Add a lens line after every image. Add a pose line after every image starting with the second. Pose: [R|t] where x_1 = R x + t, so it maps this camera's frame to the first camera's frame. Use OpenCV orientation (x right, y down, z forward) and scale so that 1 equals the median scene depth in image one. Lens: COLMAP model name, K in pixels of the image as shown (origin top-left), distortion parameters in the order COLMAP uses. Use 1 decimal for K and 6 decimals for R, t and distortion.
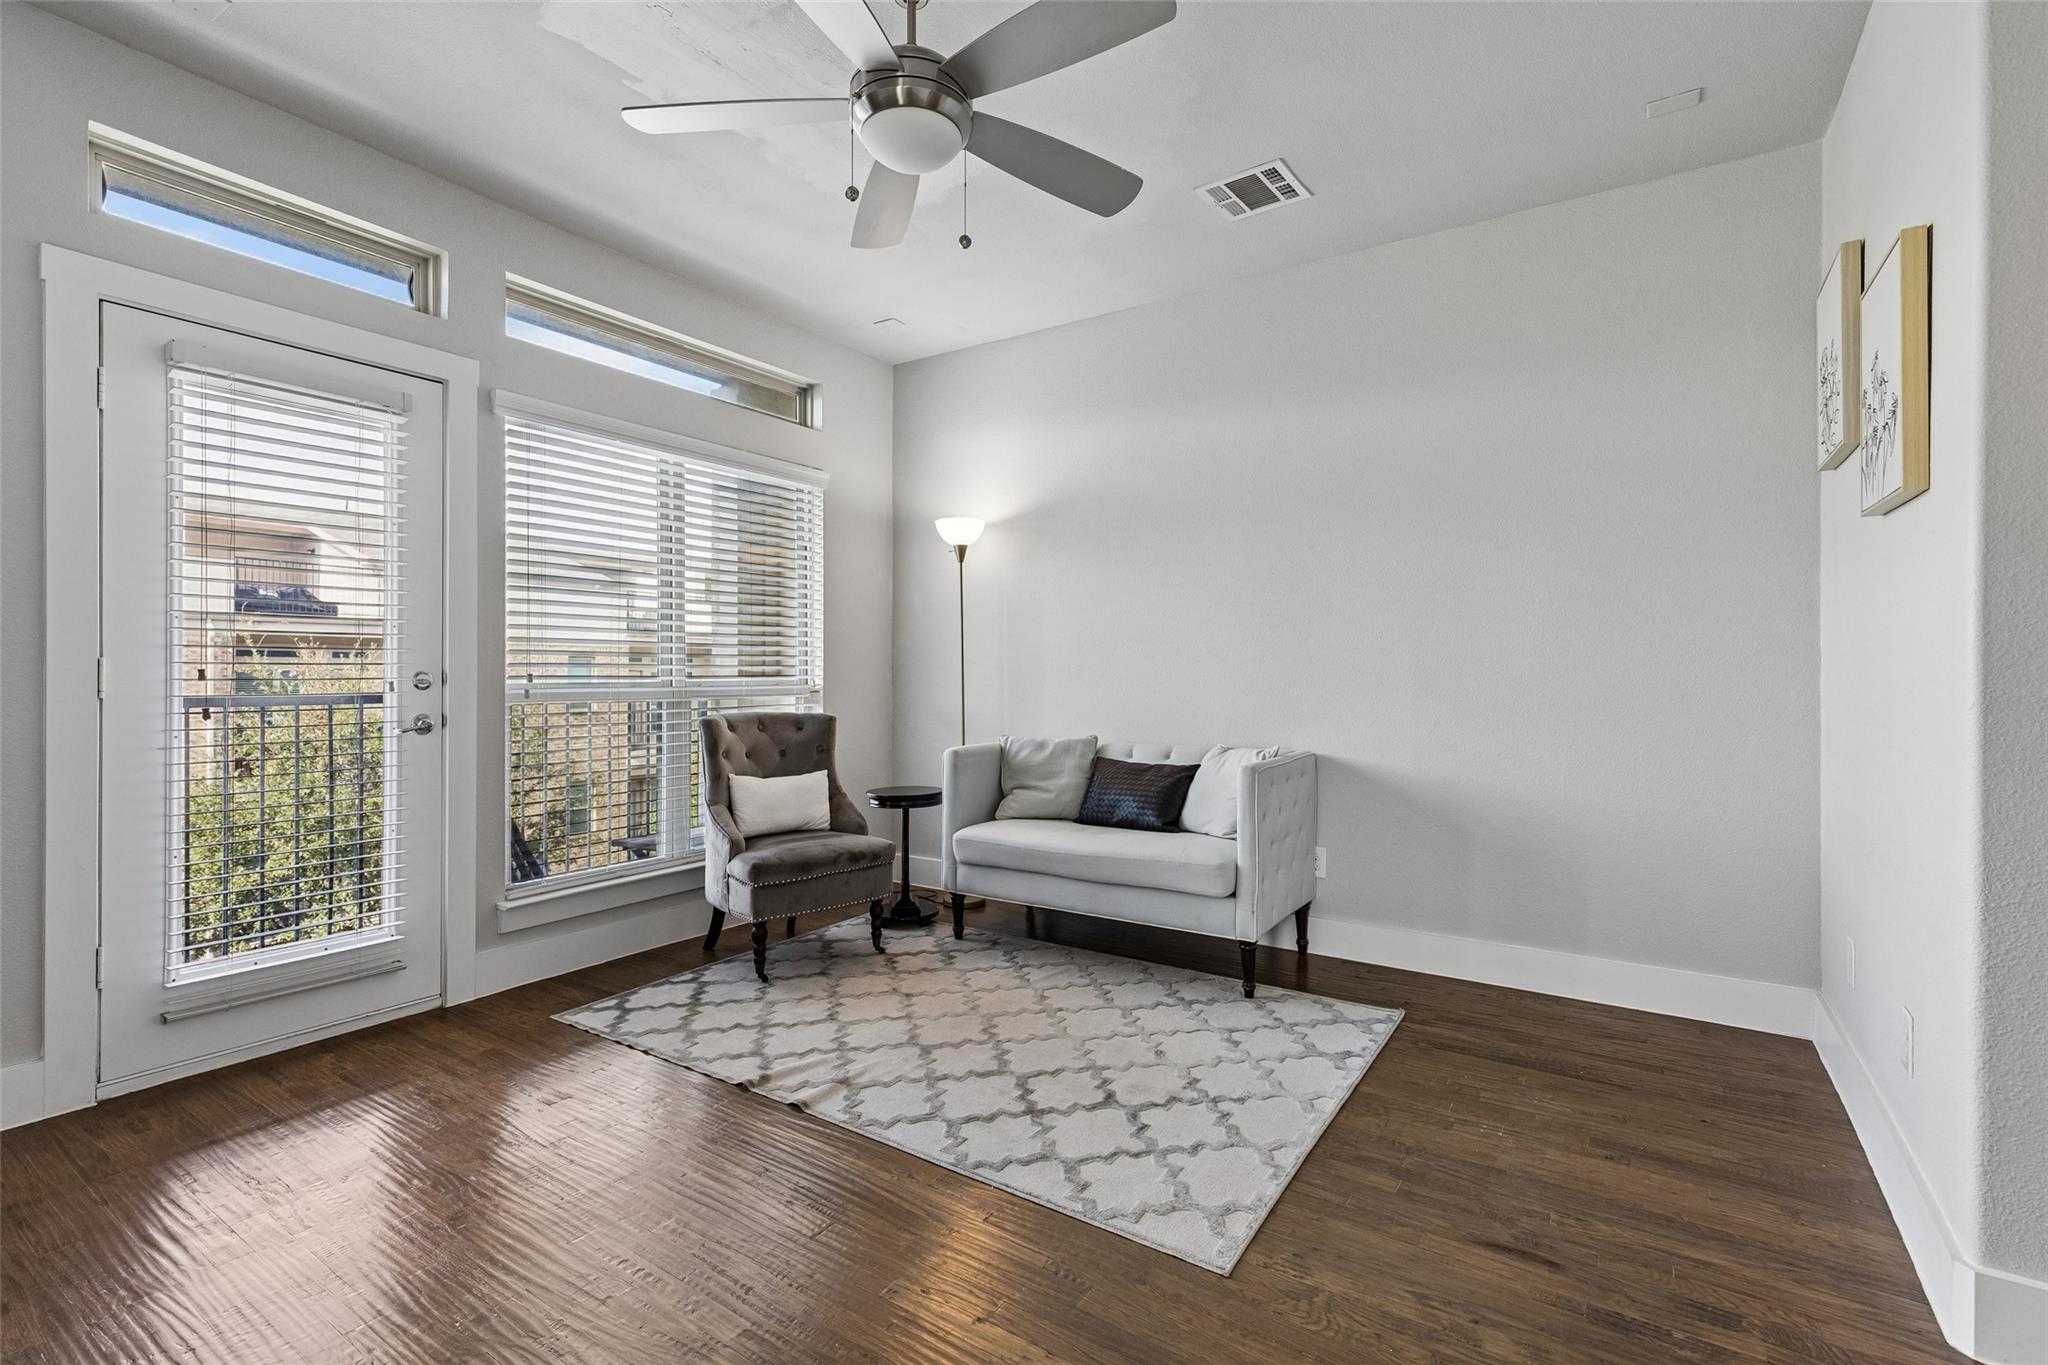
lens RADIAL K [[919.9, 0, 1024.2], [0, 919.9, 676.8], [0, 0, 1]] dist [0.011252, -0.000393]
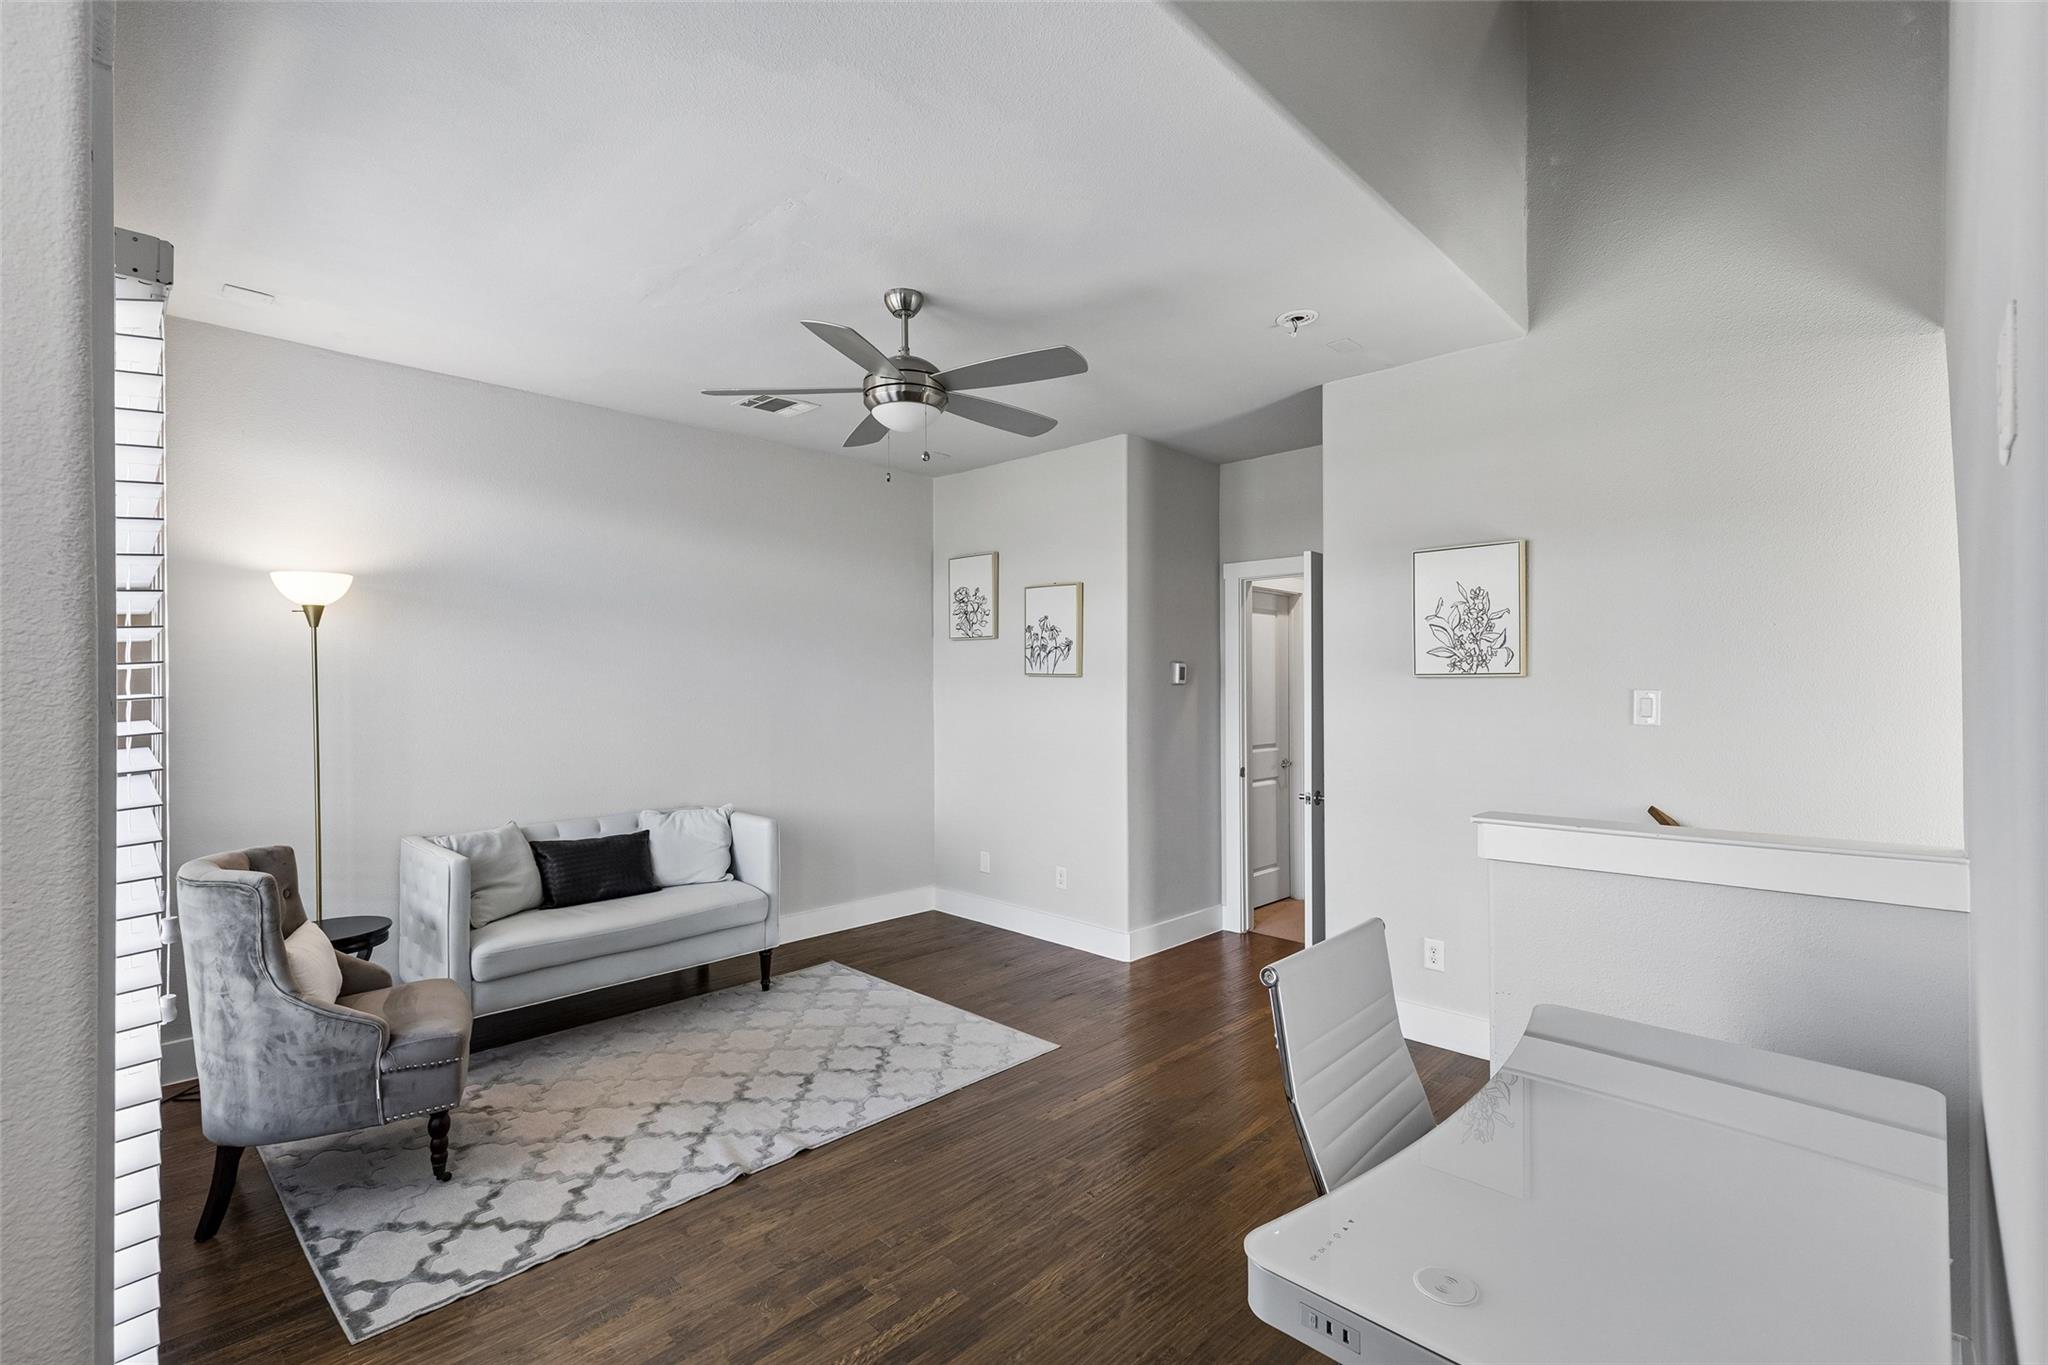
lens RADIAL K [[939.2, 0, 1020.0], [0, 939.2, 684.9], [0, 0, 1]] dist [-0.000591, -0.000525]
pose [[0.179708, -0.006493, 0.983698, -1.095206], [0.004368, 0.999974, 0.005802, -0.114968], [-0.983710, 0.003254, 0.179732, 0.395245]]
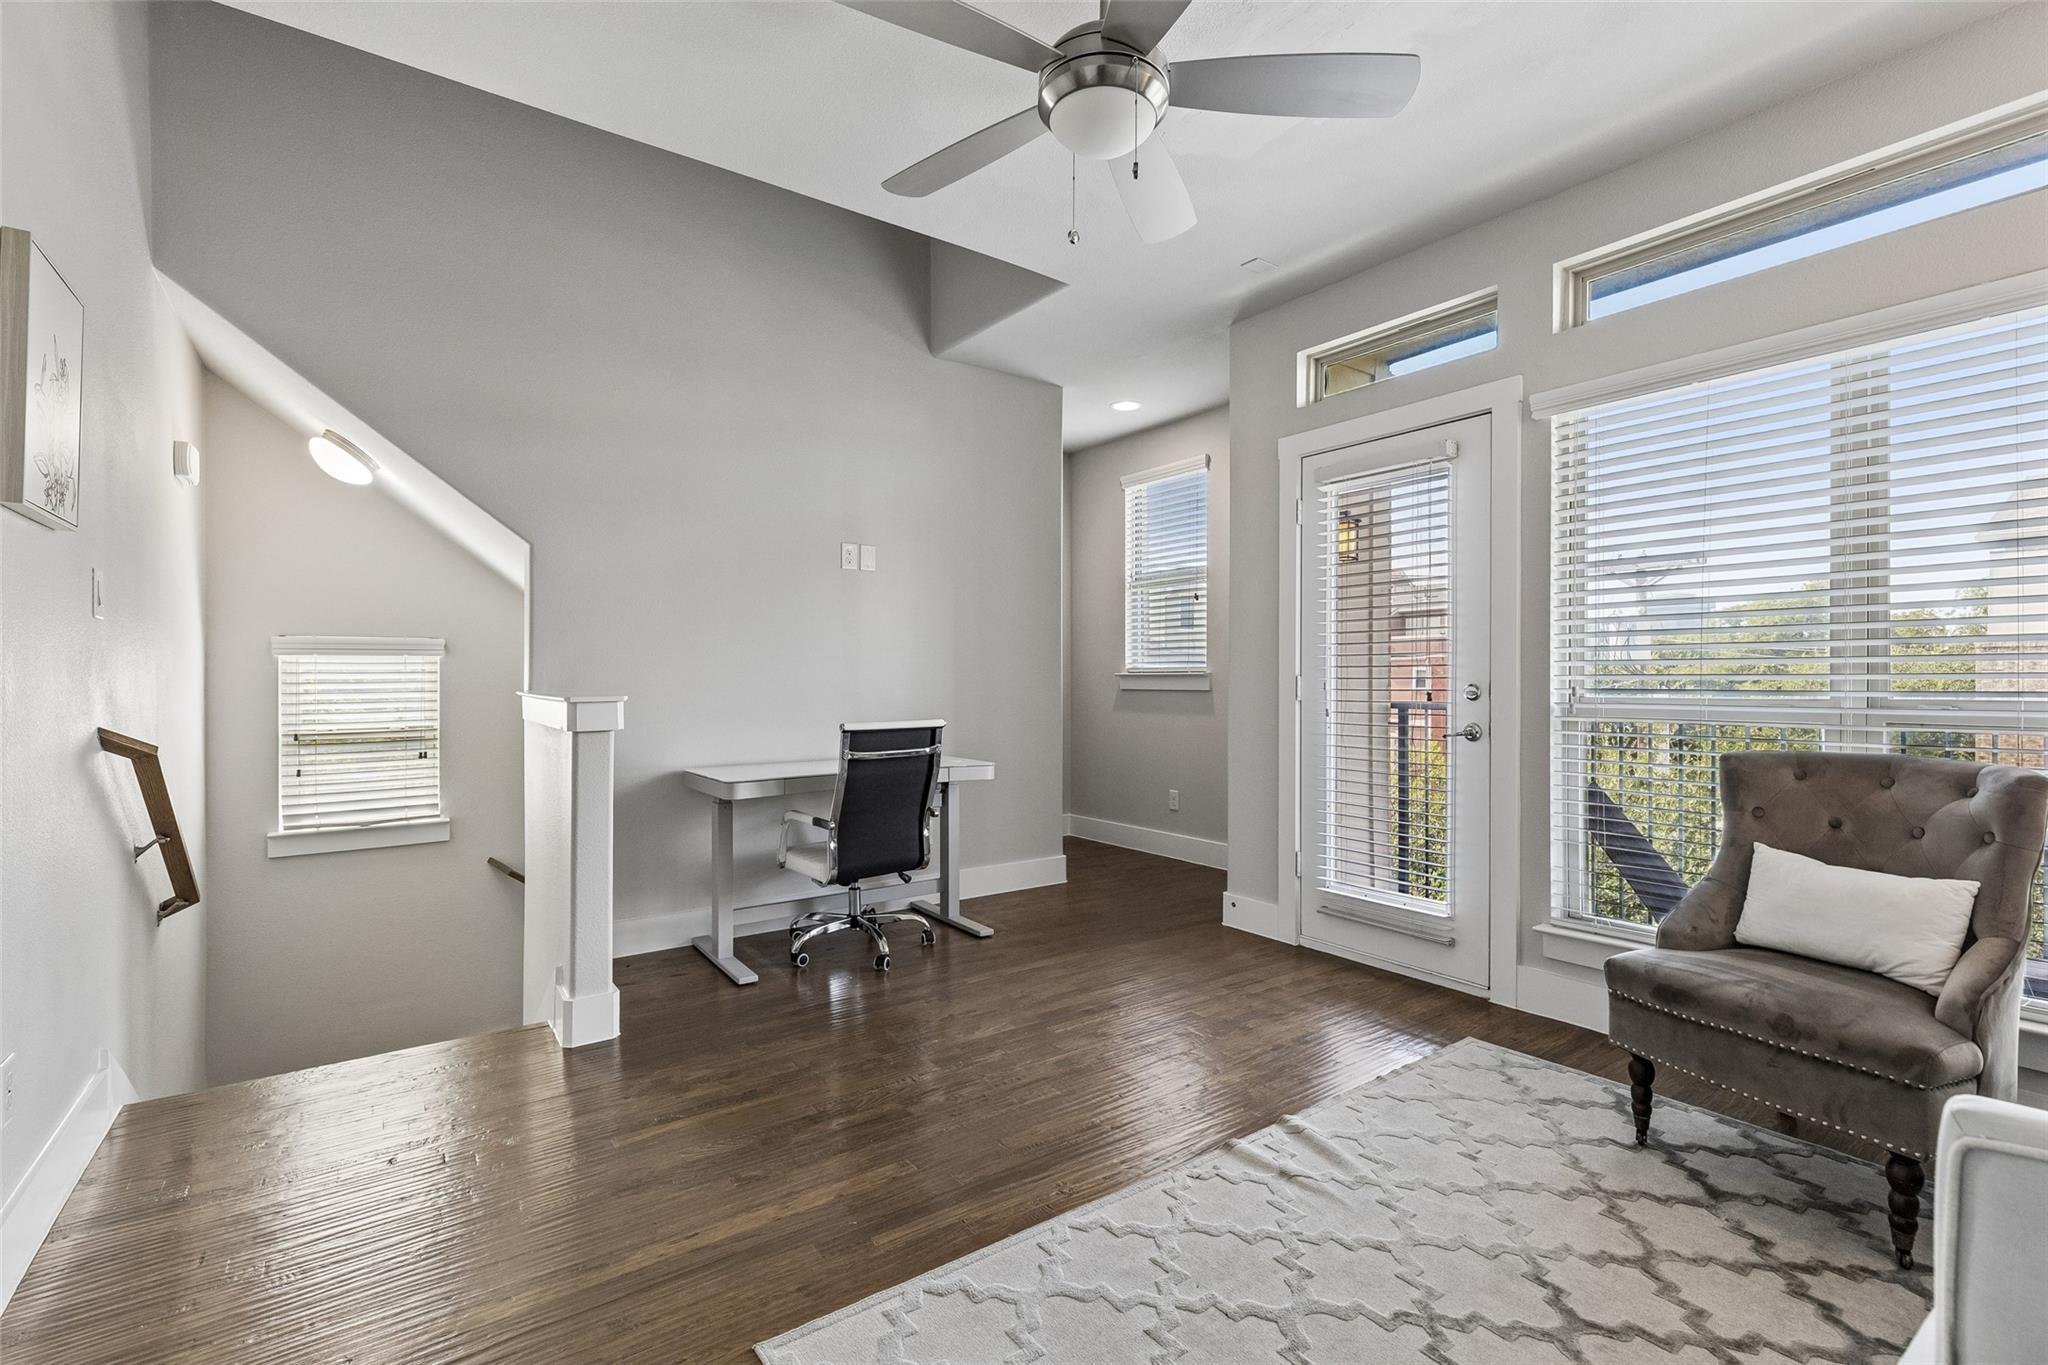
lens RADIAL K [[928.6, 0, 1028.2], [0, 928.6, 673.2], [0, 0, 1]] dist [0.008797, -0.001155]
pose [[-0.348123, -0.005705, -0.937431, 0.572975], [0.000057, 0.999981, -0.006107, -0.011631], [0.937449, -0.002179, -0.348116, 0.899777]]
